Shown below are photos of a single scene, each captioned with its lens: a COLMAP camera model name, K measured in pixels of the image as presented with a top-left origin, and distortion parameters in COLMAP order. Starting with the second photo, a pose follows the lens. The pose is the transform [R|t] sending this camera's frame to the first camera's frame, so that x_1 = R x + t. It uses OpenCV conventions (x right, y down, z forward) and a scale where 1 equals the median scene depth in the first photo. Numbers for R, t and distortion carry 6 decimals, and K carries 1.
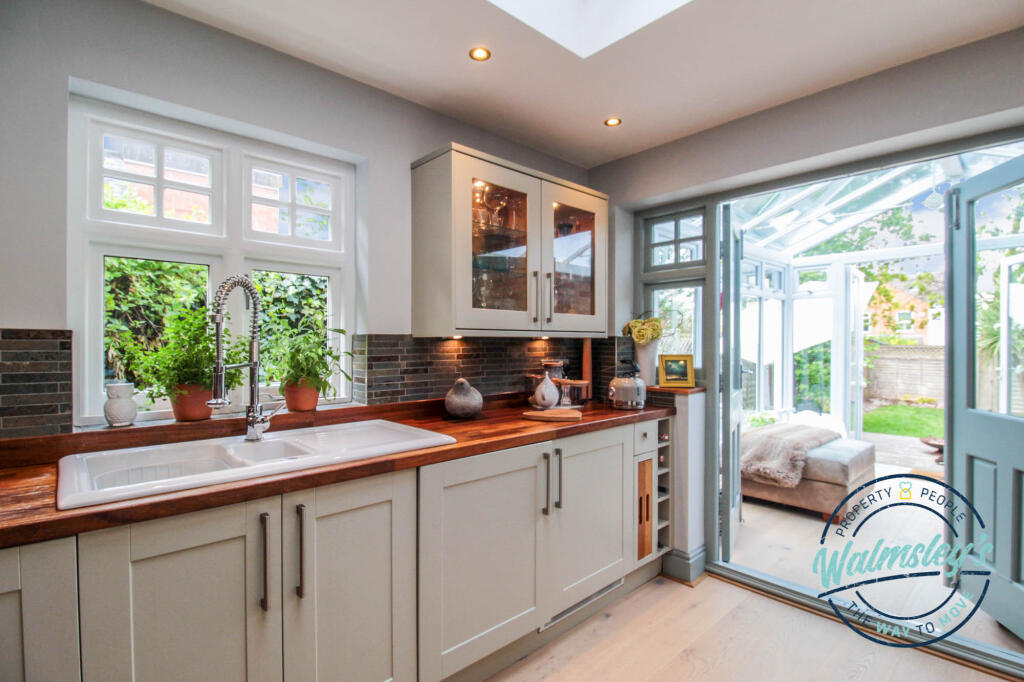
lens RADIAL K [[487.9, 0, 510.9], [0, 487.9, 344.1], [0, 0, 1]] dist [-0.011359, 0.000134]
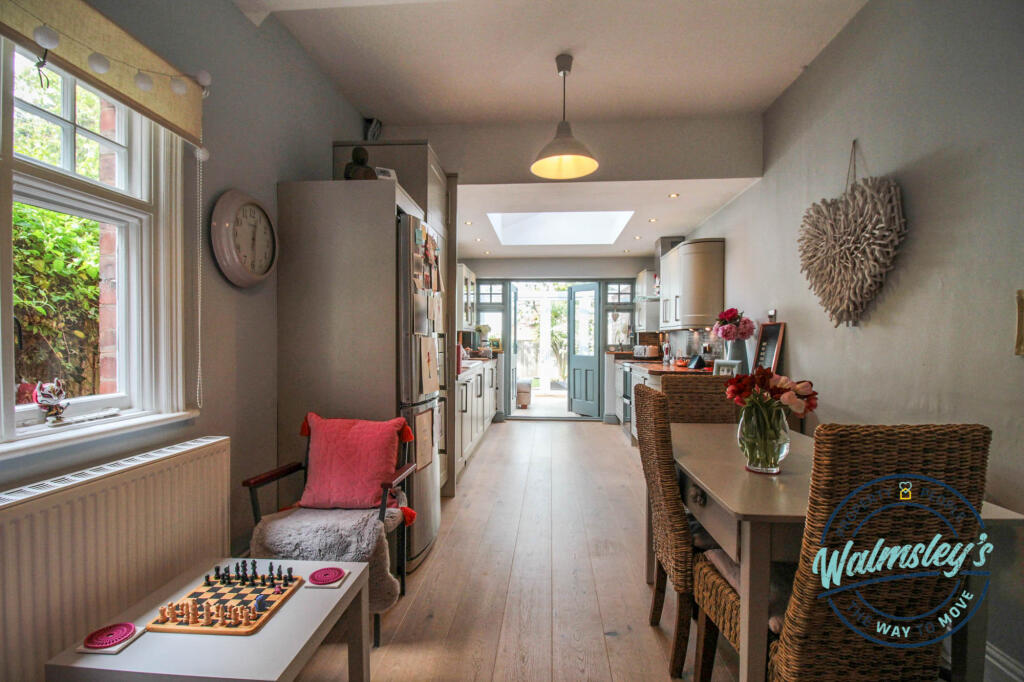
lens RADIAL K [[487.9, 0, 513.1], [0, 487.9, 344.9], [0, 0, 1]] dist [-0.011359, 0.000134]
pose [[0.722034, -0.001294, 0.691856, -1.498239], [-0.004217, 0.999971, 0.006272, 0.042674], [-0.691844, -0.007446, 0.722008, -1.019188]]
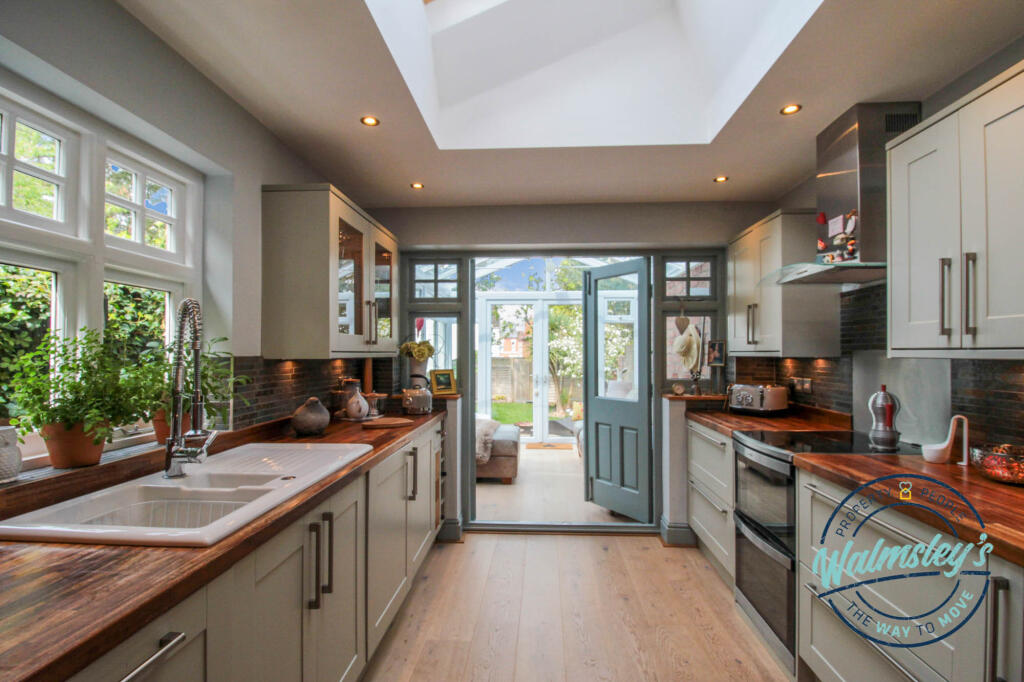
lens RADIAL K [[487.9, 0, 515.5], [0, 487.9, 343.5], [0, 0, 1]] dist [-0.011359, 0.000134]
pose [[0.710645, 0.013548, 0.703420, -0.468477], [0.002692, 0.999755, -0.021975, -0.019748], [-0.703546, 0.017509, 0.710434, -0.064236]]
